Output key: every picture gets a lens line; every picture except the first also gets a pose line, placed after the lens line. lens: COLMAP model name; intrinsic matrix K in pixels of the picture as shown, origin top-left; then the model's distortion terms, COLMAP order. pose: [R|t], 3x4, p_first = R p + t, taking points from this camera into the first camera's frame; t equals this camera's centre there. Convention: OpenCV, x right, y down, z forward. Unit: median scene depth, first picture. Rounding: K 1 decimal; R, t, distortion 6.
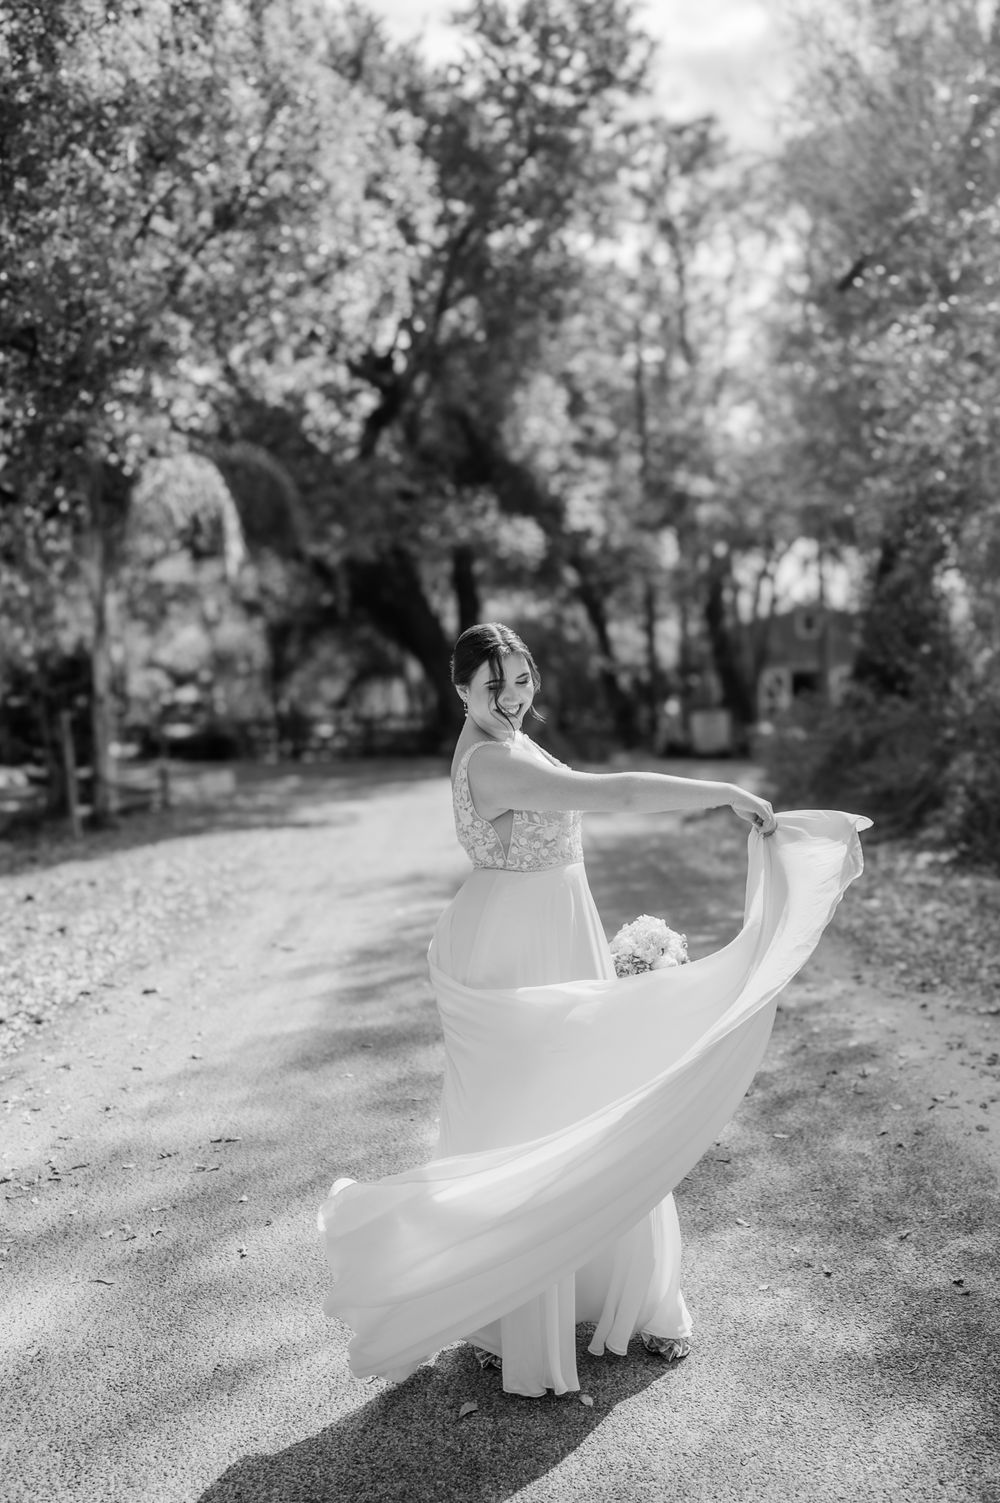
lens RADIAL K [[1477.0, 0, 501.8], [0, 1477.0, 727.6], [0, 0, 1]] dist [-0.002527, -0.000843]
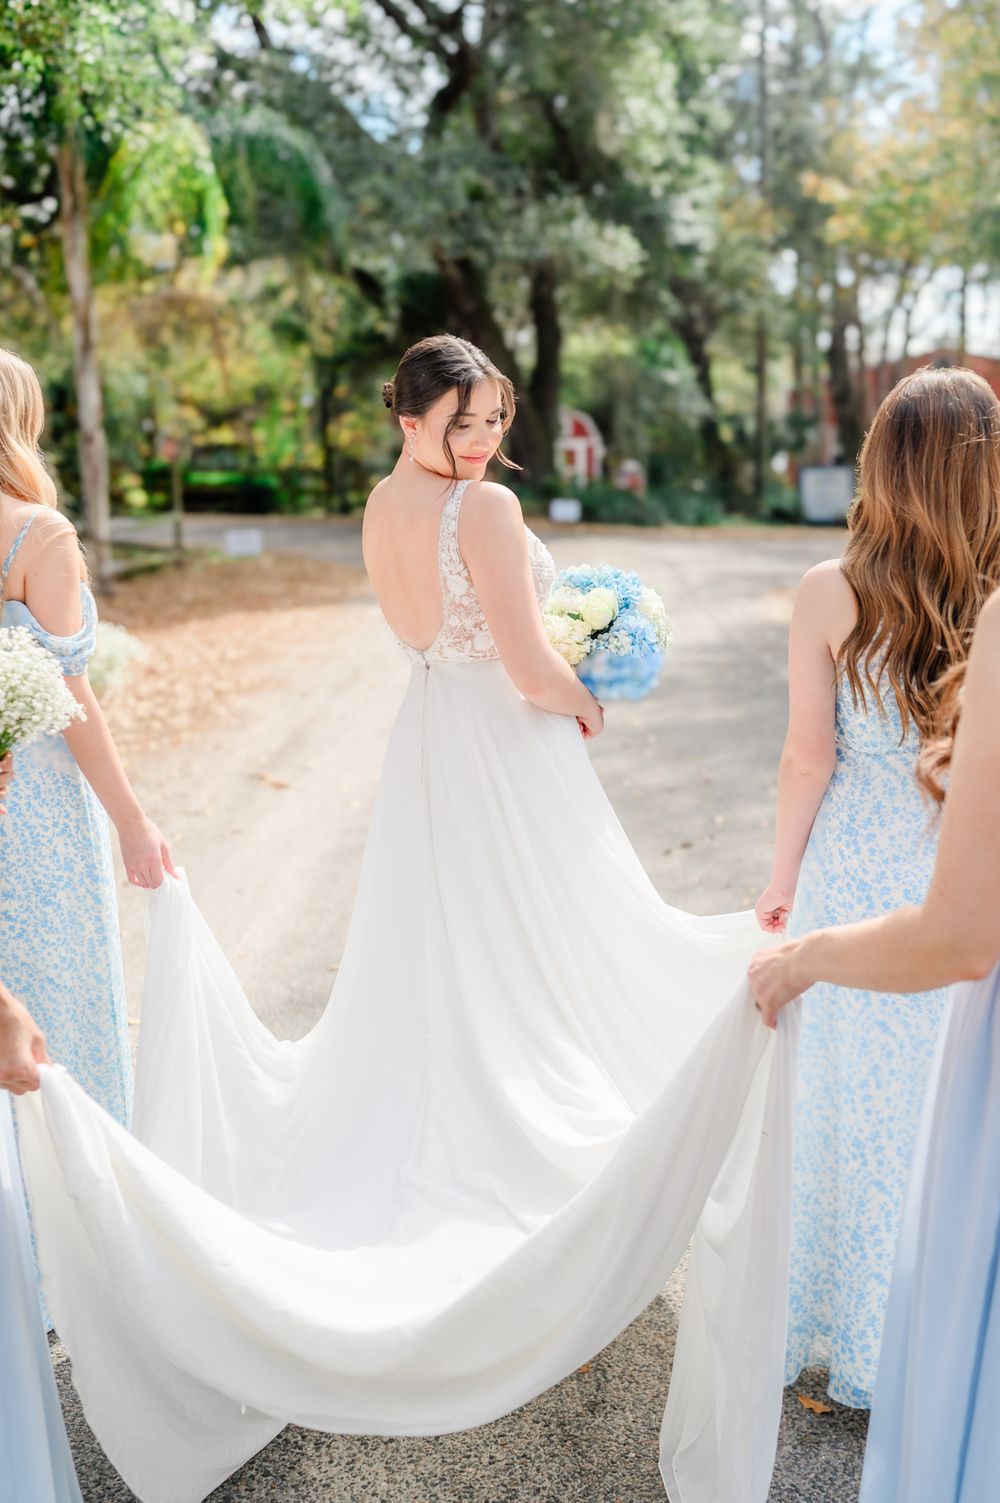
lens RADIAL K [[1587.4, 0, 520.1], [0, 1587.4, 750.6], [0, 0, 1]] dist [0.006335, -0.000583]
pose [[0.998925, 0.030343, -0.035054, 0.000522], [-0.024068, 0.985617, 0.167273, -0.000563], [0.039626, -0.166250, 0.985287, 0.071913]]
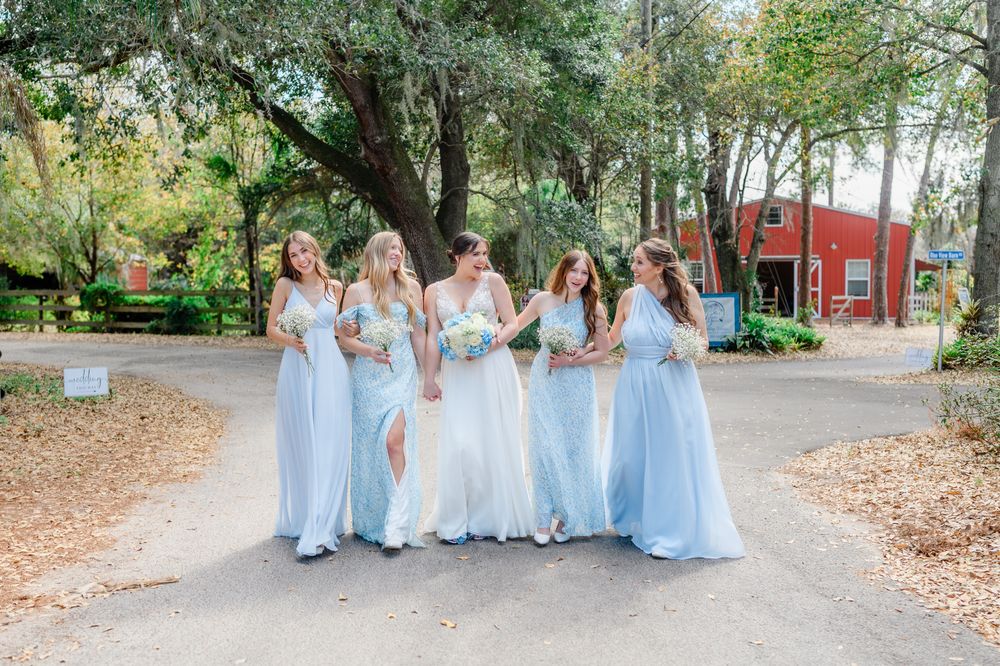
lens RADIAL K [[982.7, 0, 500.0], [0, 982.7, 333.0], [0, 0, 1]] dist [-0.002527, -0.000843]
pose [[0.999311, 0.033385, 0.016218, -0.003298], [-0.033908, 0.998874, 0.033173, -0.005714], [-0.015092, -0.033700, 0.999318, 0.432201]]
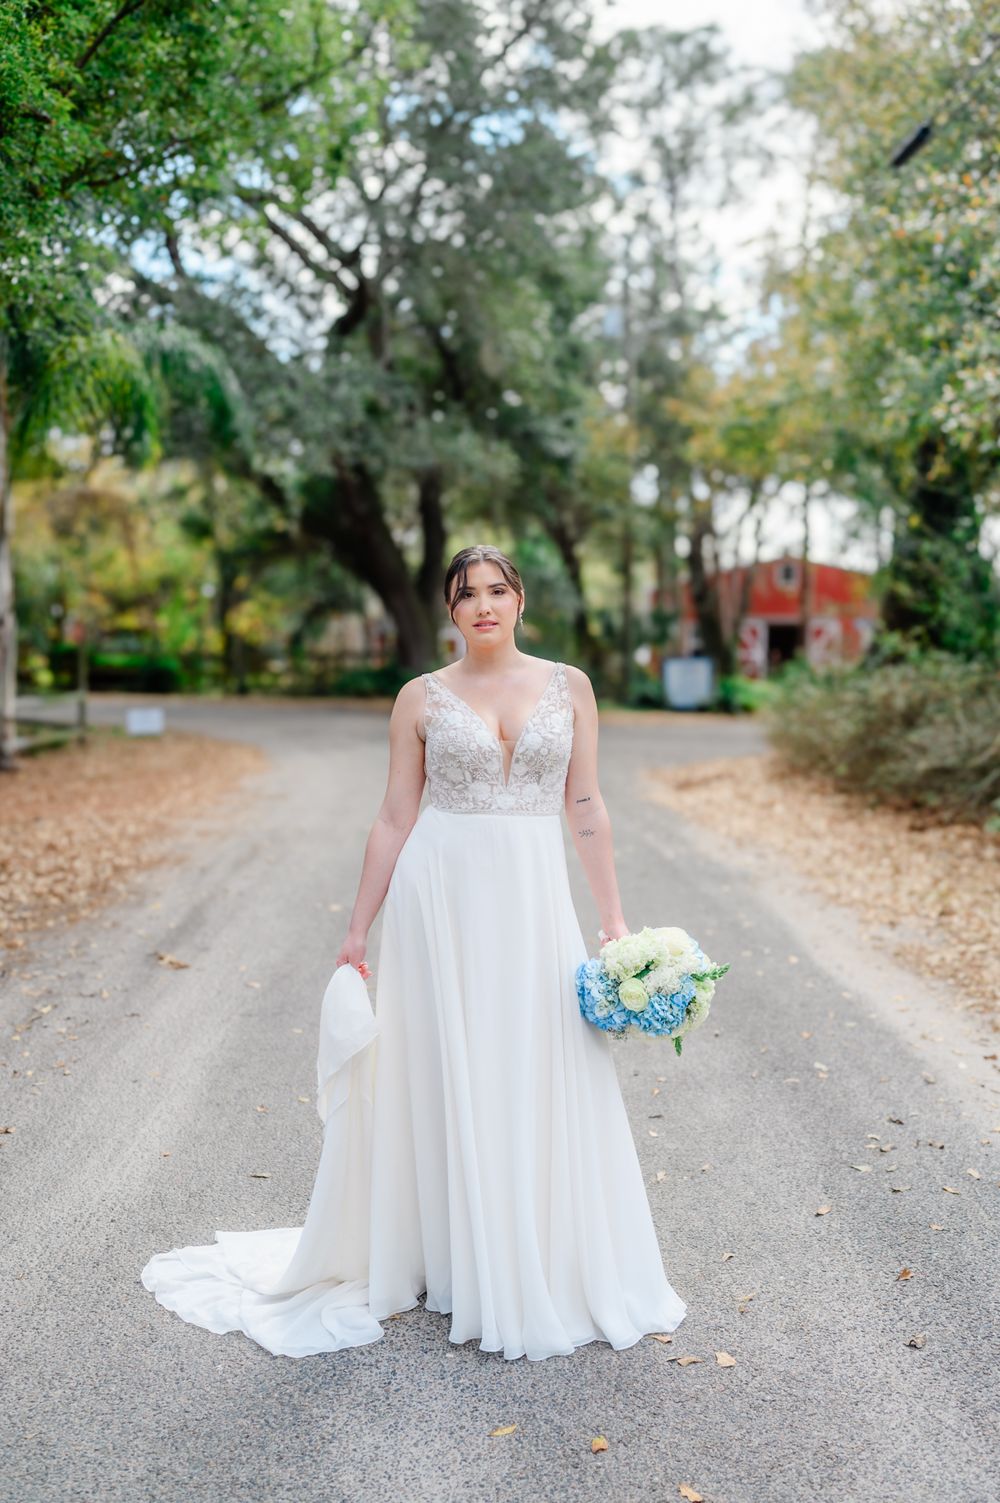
lens RADIAL K [[1477.0, 0, 501.8], [0, 1477.0, 727.6], [0, 0, 1]] dist [-0.002527, -0.000843]
pose [[0.998888, 0.037476, 0.028600, -0.003153], [-0.038556, 0.998526, 0.038189, -0.000448], [-0.027126, -0.039250, 0.998861, 0.084360]]
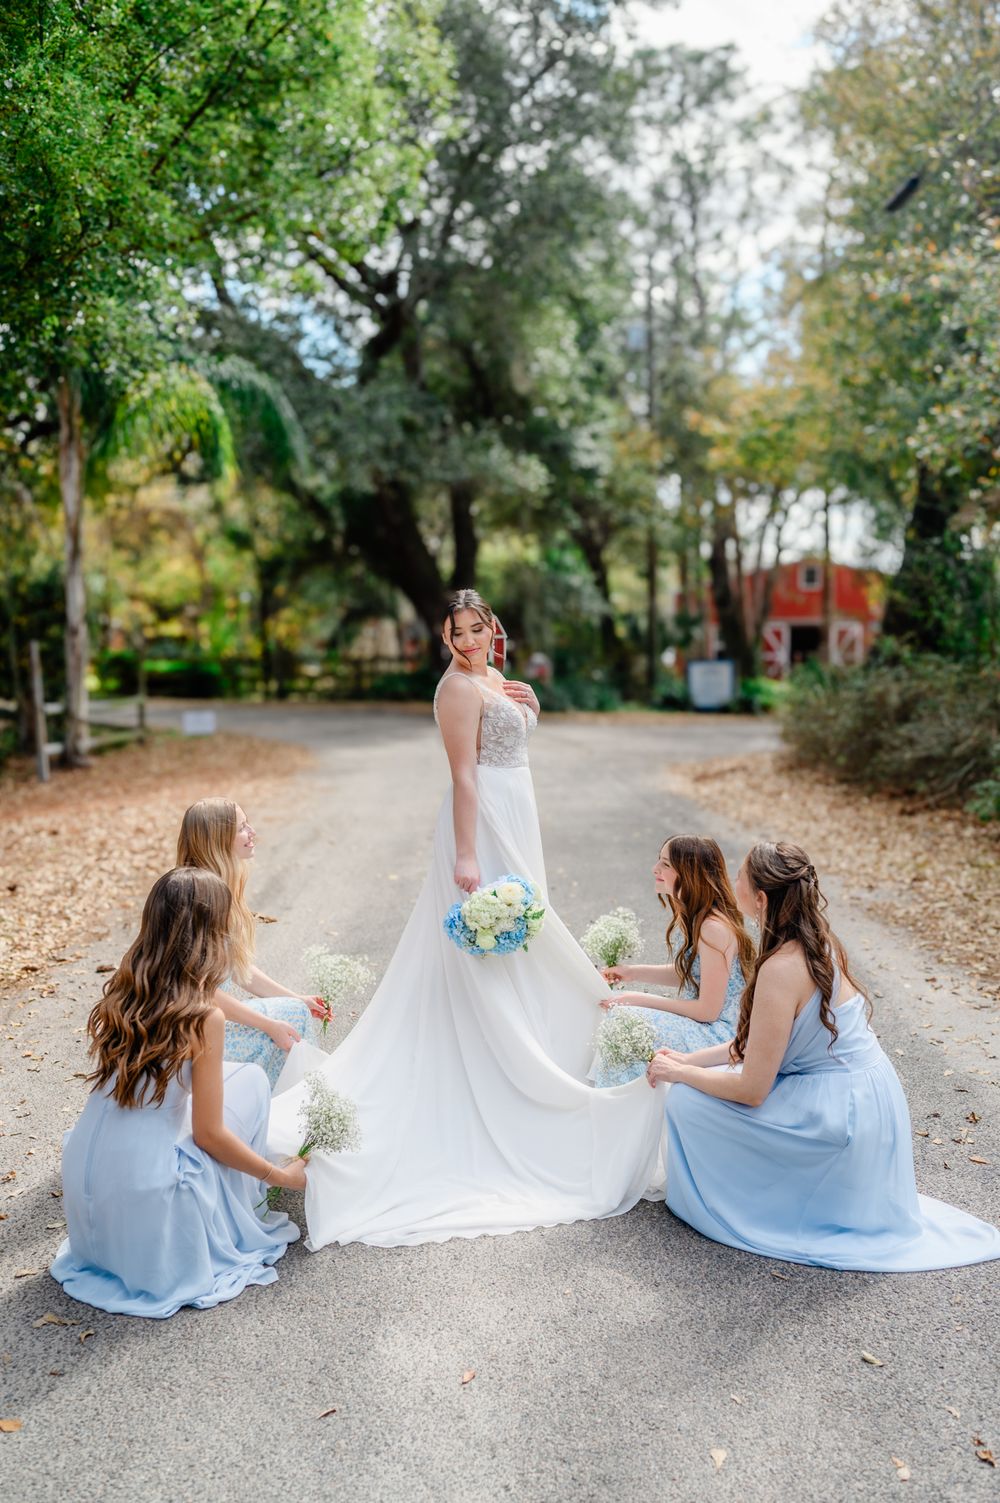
lens RADIAL K [[1477.0, 0, 501.8], [0, 1477.0, 727.6], [0, 0, 1]] dist [-0.002527, -0.000843]
pose [[0.999450, 0.031693, 0.009715, -0.005595], [-0.032030, 0.998809, 0.036813, -0.000282], [-0.008537, -0.037104, 0.999275, 0.039274]]
